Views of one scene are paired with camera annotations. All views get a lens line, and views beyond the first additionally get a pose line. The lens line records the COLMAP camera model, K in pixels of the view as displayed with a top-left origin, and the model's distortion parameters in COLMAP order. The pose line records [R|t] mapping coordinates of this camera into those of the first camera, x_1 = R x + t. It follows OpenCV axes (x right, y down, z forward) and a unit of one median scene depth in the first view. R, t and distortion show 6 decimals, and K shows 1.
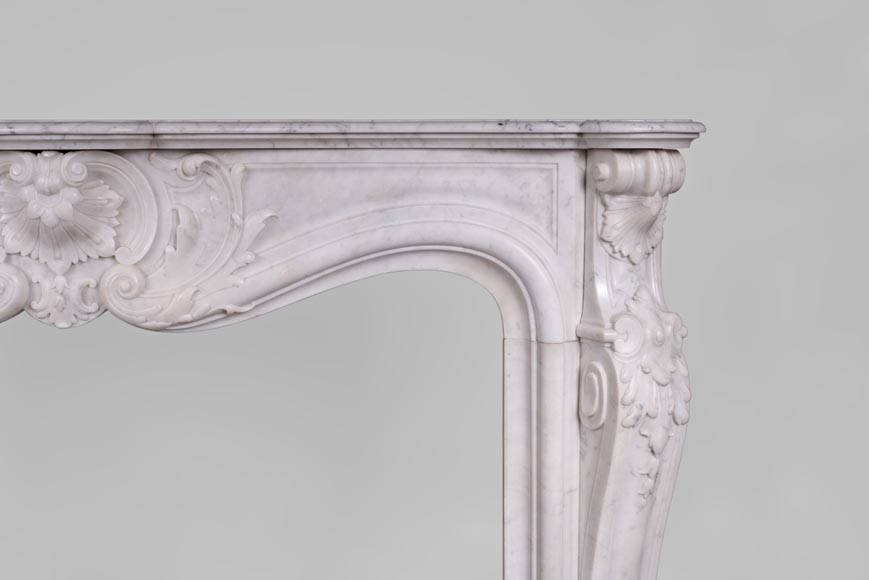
lens RADIAL K [[1459.0, 0, 512.7], [0, 1459.0, 307.3], [0, 0, 1]] dist [-0.099072, 0.000000]
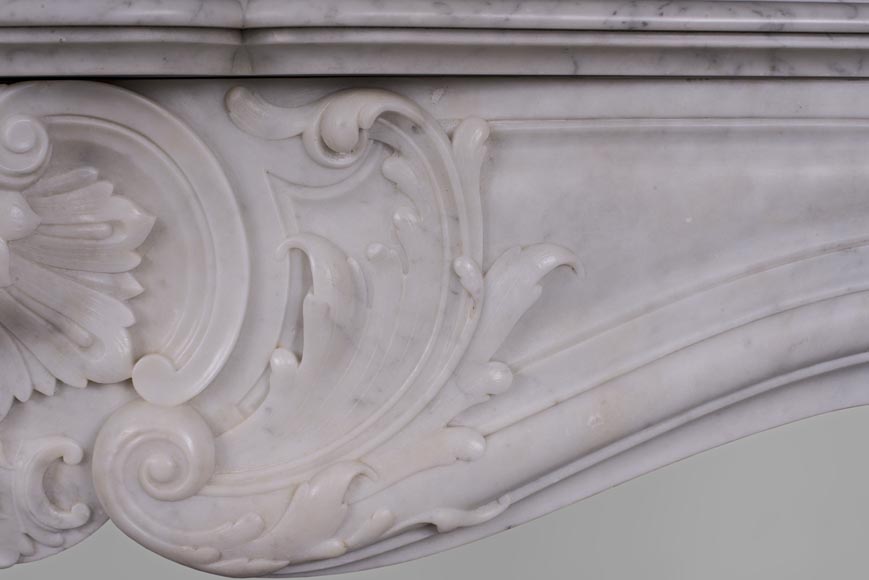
lens RADIAL K [[1459.0, 0, 426.2], [0, 1459.0, 348.5], [0, 0, 1]] dist [-0.099072, 0.000000]
pose [[0.997982, -0.001052, -0.063486, -0.178357], [0.003208, 0.999421, 0.033870, -0.054985], [0.063414, -0.034005, 0.997408, 0.643283]]
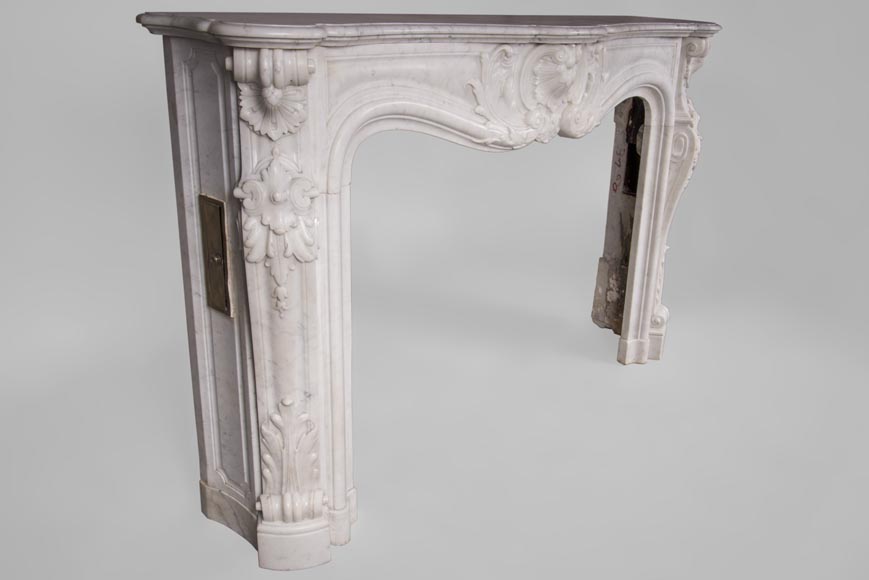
lens RADIAL K [[798.0, 0, 475.0], [0, 798.0, 296.0], [0, 0, 1]] dist [-0.045205, -0.023512]
pose [[0.702734, -0.238192, 0.670395, -1.104148], [0.049621, 0.956405, 0.287797, -0.094890], [-0.709720, -0.168979, 0.683918, 0.344315]]
